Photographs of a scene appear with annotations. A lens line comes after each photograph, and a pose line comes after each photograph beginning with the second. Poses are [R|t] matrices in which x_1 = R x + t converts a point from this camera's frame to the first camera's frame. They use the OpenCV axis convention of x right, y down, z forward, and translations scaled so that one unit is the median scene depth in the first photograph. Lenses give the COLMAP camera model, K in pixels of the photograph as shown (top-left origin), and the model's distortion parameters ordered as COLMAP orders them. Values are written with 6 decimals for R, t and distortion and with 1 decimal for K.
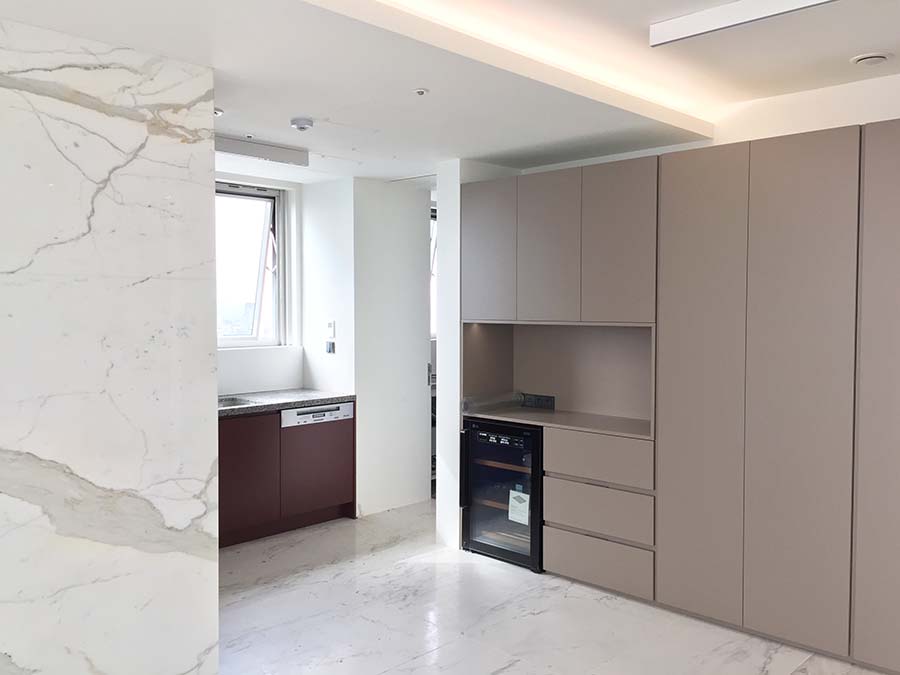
lens RADIAL K [[766.9, 0, 450.0], [0, 766.9, 337.5], [0, 0, 1]] dist [0.050348, -0.070482]
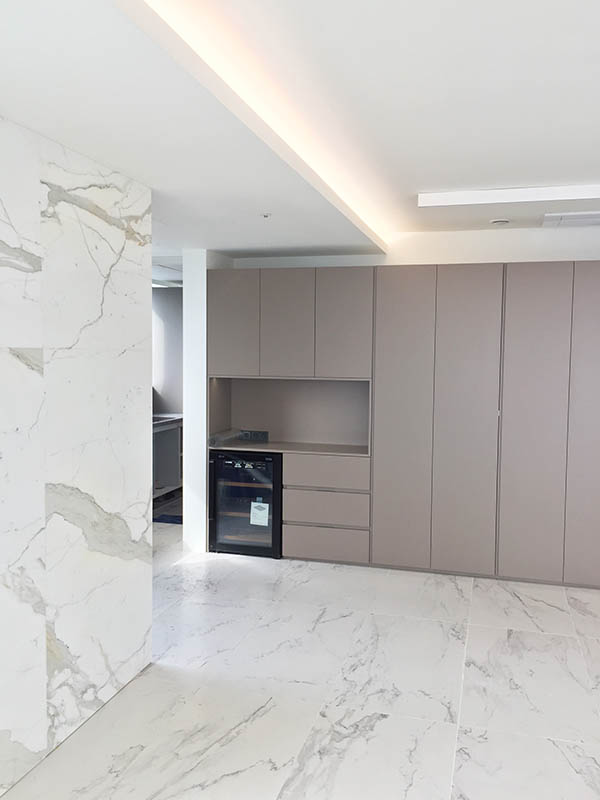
lens RADIAL K [[681.7, 0, 300.0], [0, 681.7, 400.0], [0, 0, 1]] dist [0.050348, -0.070482]
pose [[0.887081, -0.020943, 0.461139, -0.414311], [0.008182, 0.999527, 0.029654, -0.015617], [-0.461541, -0.022533, 0.886832, -0.099901]]
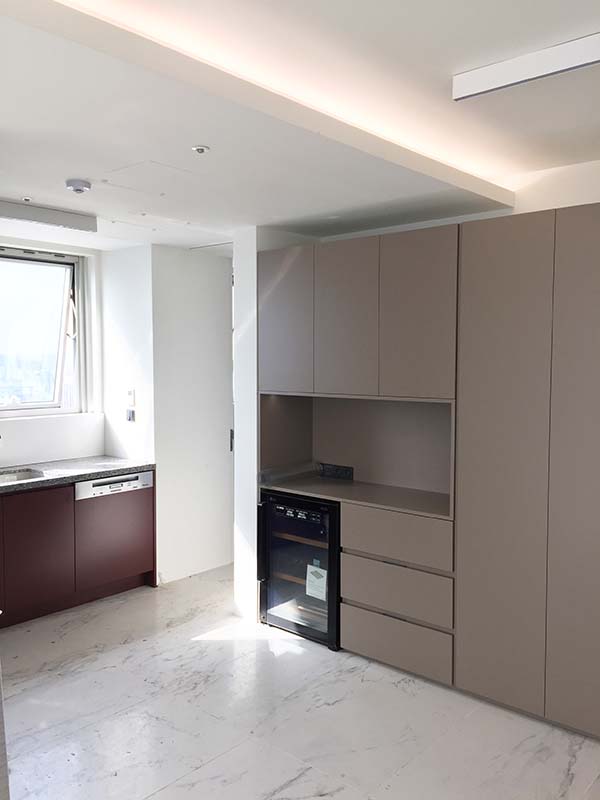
lens RADIAL K [[681.7, 0, 300.0], [0, 681.7, 400.0], [0, 0, 1]] dist [0.050348, -0.070482]
pose [[0.998885, -0.001924, 0.047175, 0.029112], [0.001146, 0.999863, 0.016506, -0.028328], [-0.047200, -0.016434, 0.998750, 0.137016]]
